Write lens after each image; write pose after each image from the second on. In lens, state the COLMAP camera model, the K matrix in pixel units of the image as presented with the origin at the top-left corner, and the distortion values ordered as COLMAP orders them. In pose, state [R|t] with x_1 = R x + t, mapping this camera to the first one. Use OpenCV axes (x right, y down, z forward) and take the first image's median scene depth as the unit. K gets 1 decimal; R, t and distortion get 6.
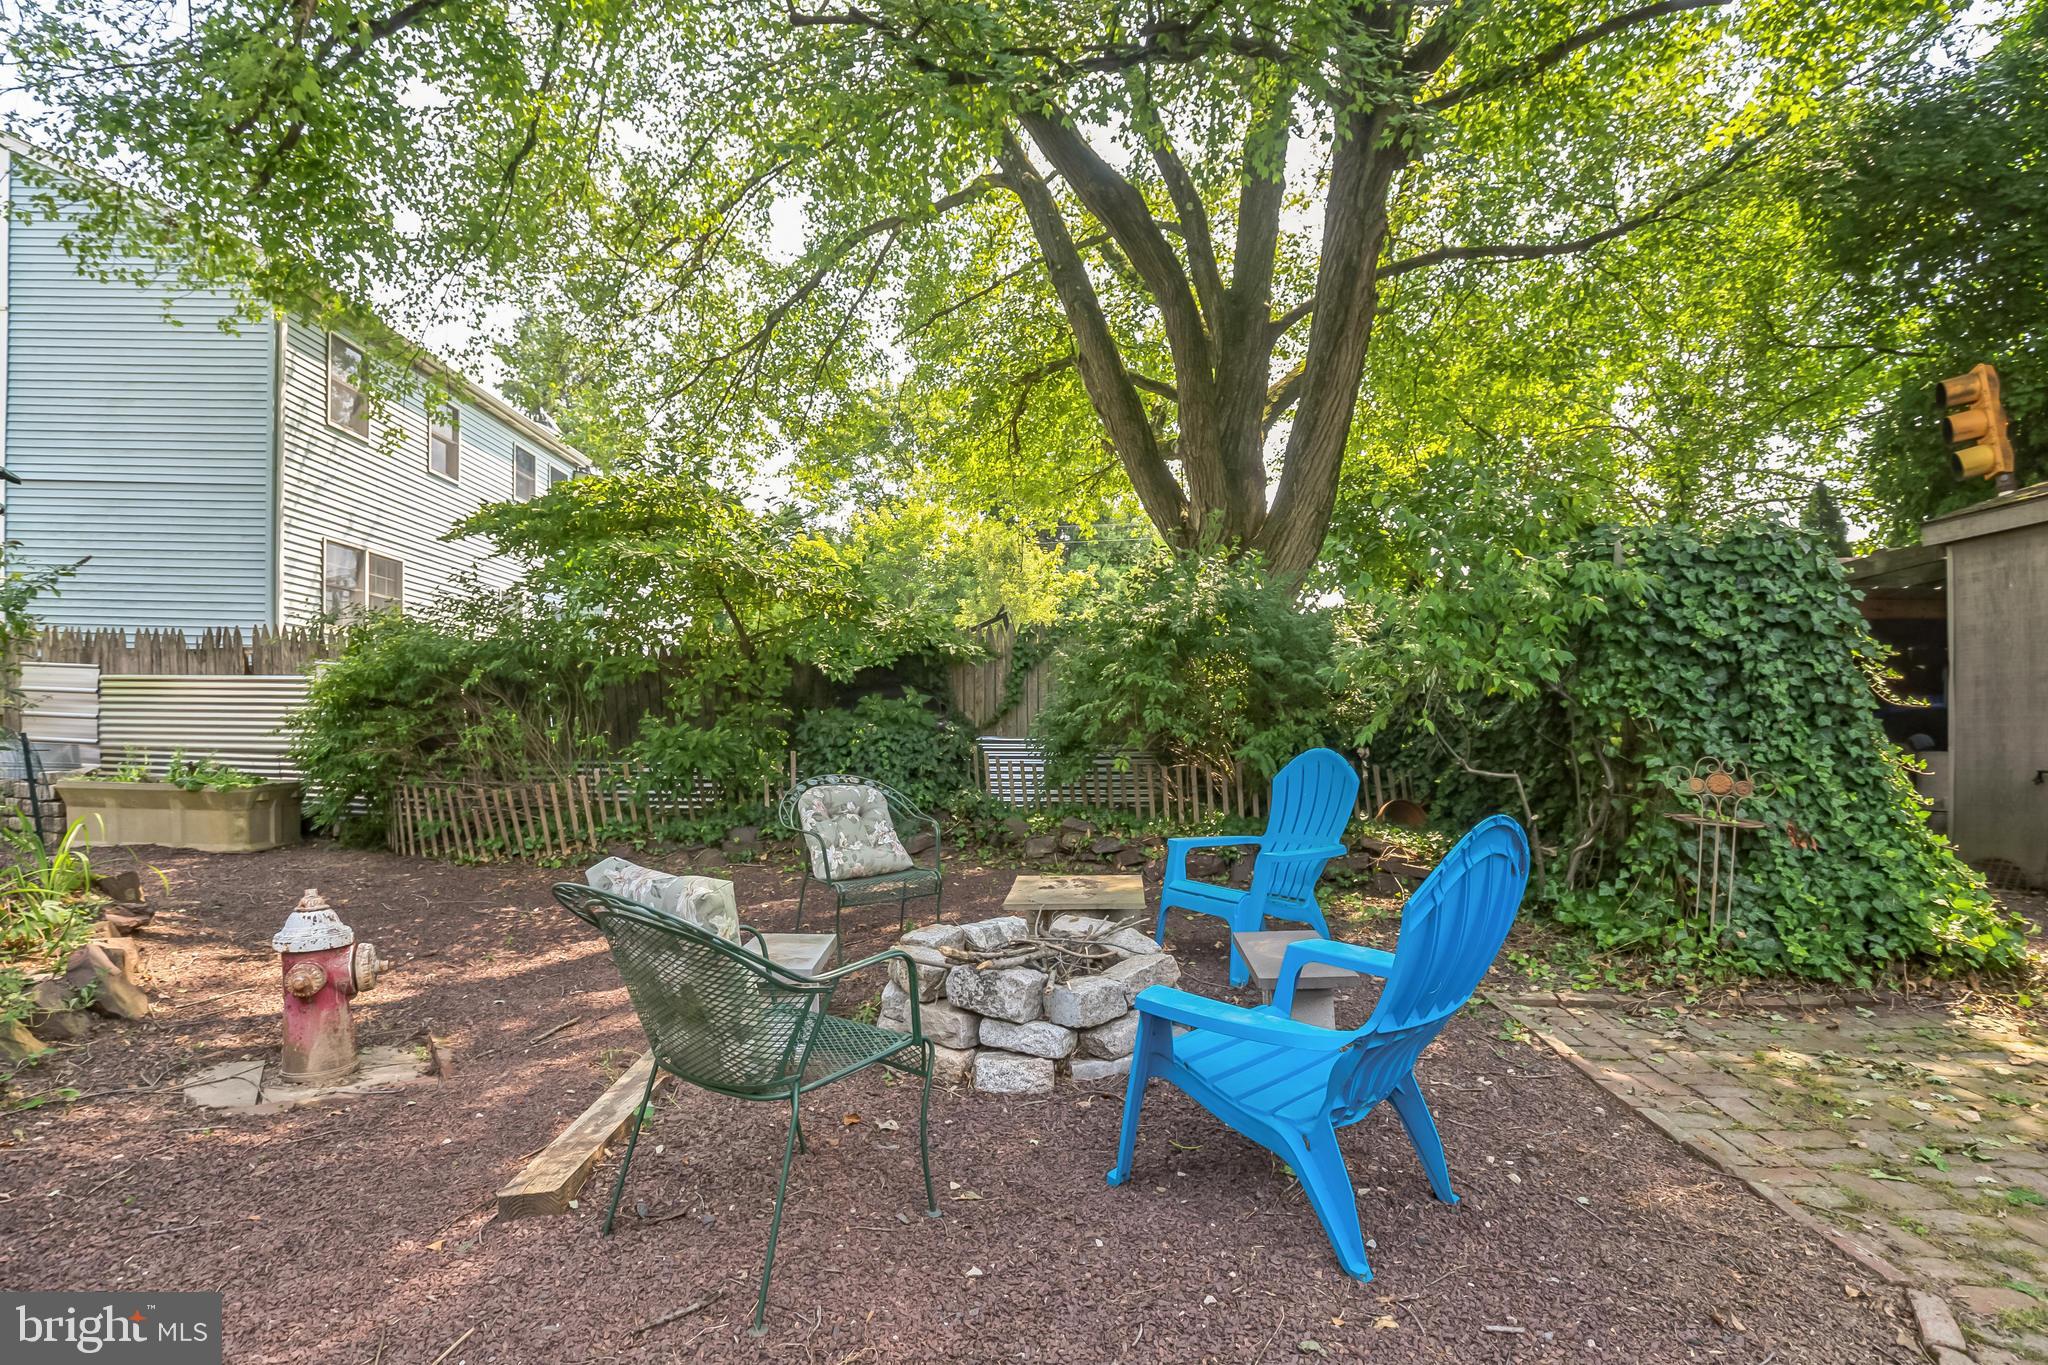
lens RADIAL K [[979.4, 0, 1026.7], [0, 979.4, 710.9], [0, 0, 1]] dist [-0.020391, 0.000607]
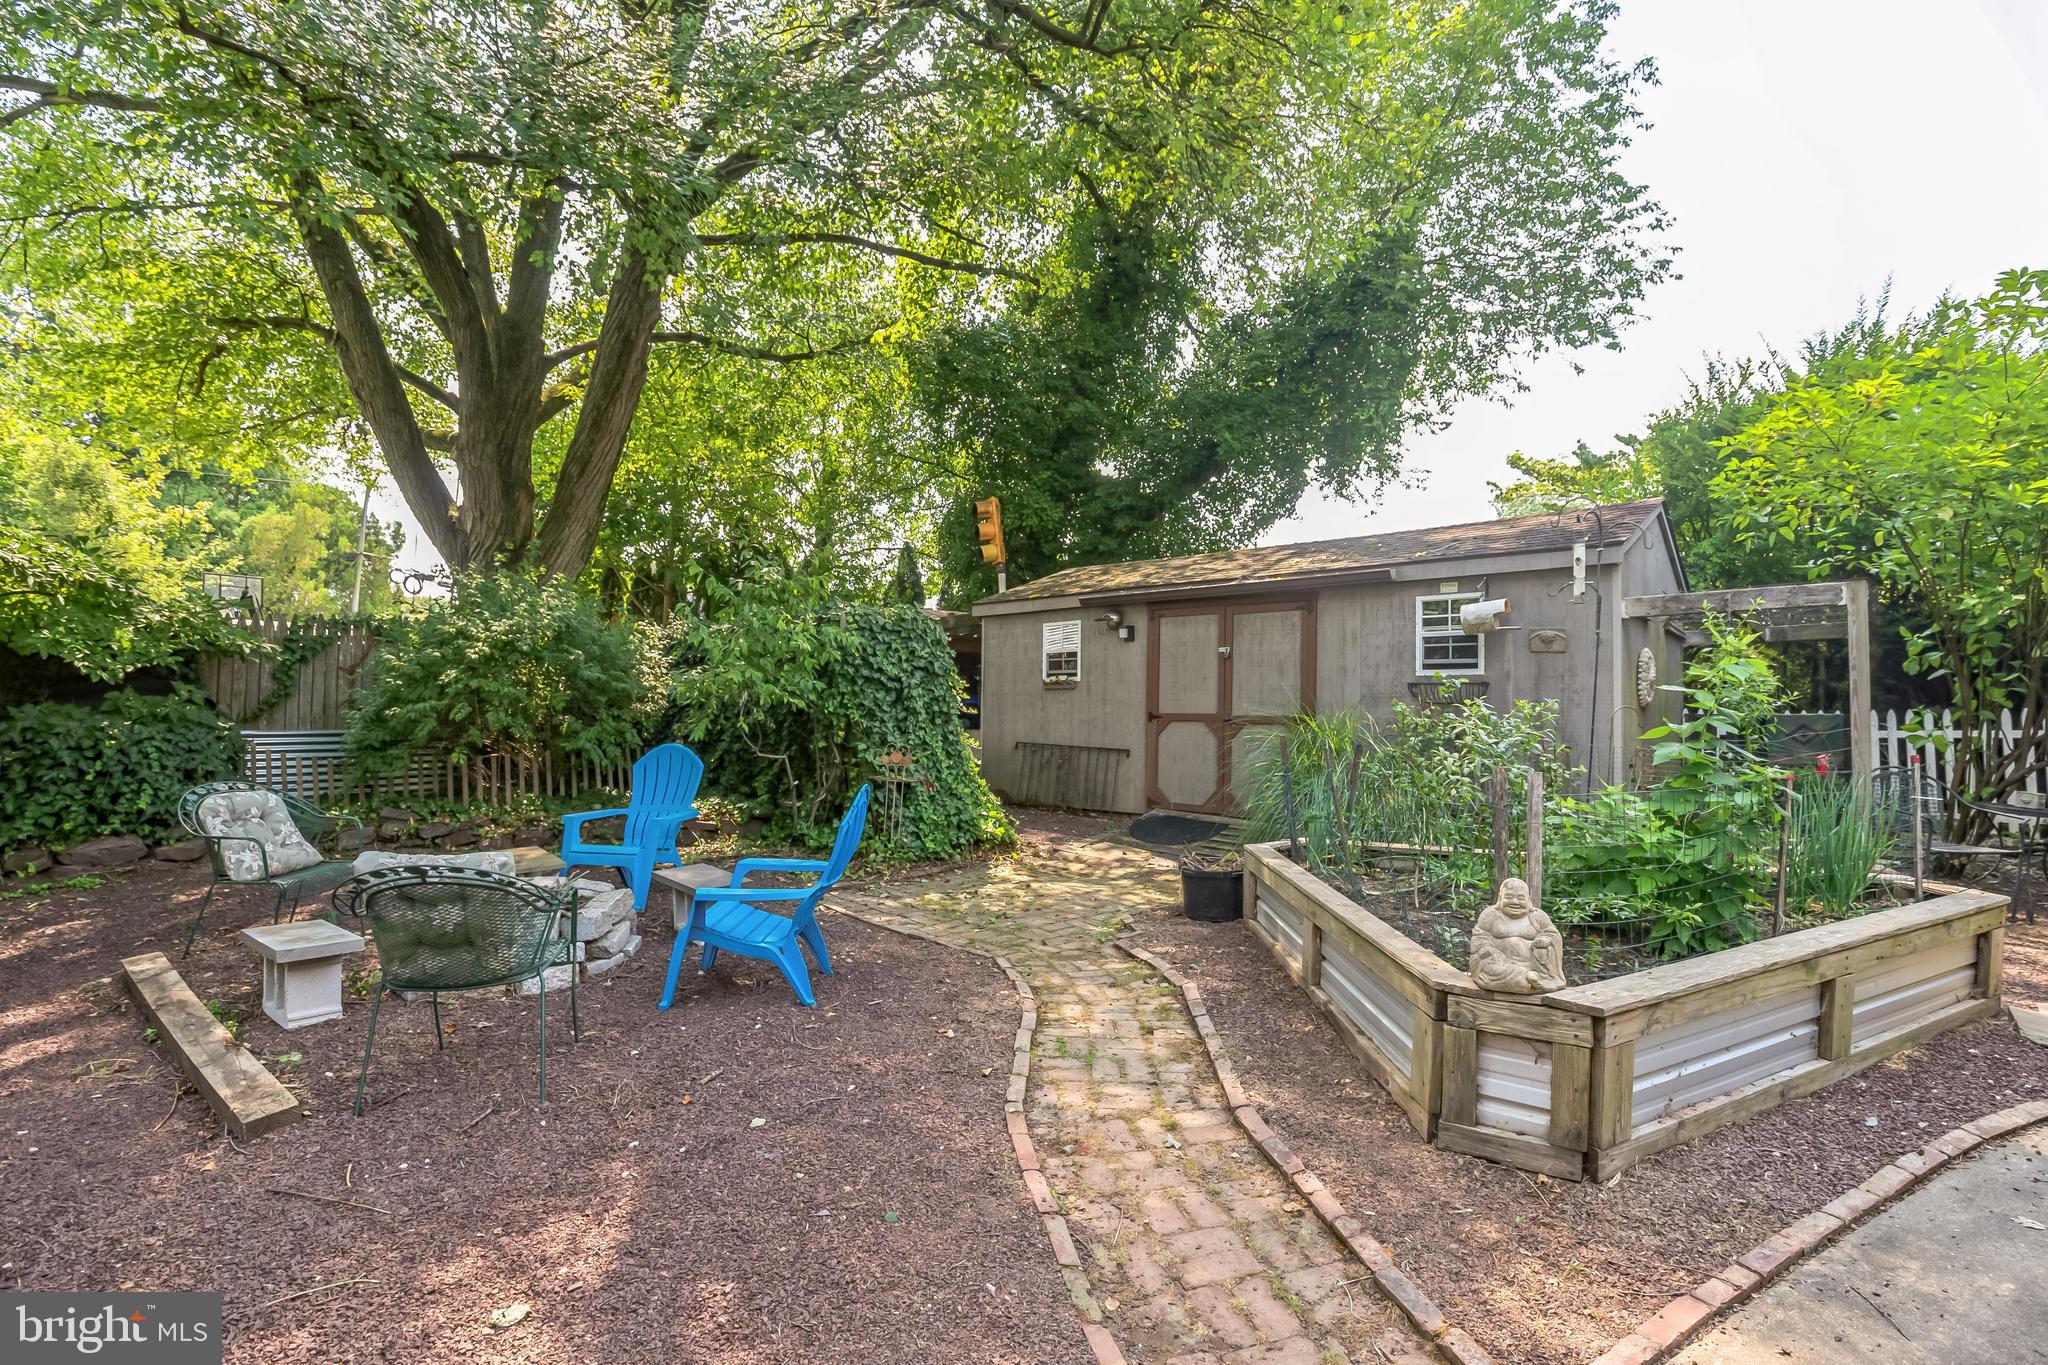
lens RADIAL K [[954.0, 0, 1024.0], [0, 954.0, 682.5], [0, 0, 1]] dist [-0.036671, 0.004753]
pose [[0.671252, 0.013143, 0.741113, -0.408557], [-0.015882, 0.999868, -0.003347, -0.058927], [-0.741059, -0.009524, 0.671372, -0.338762]]
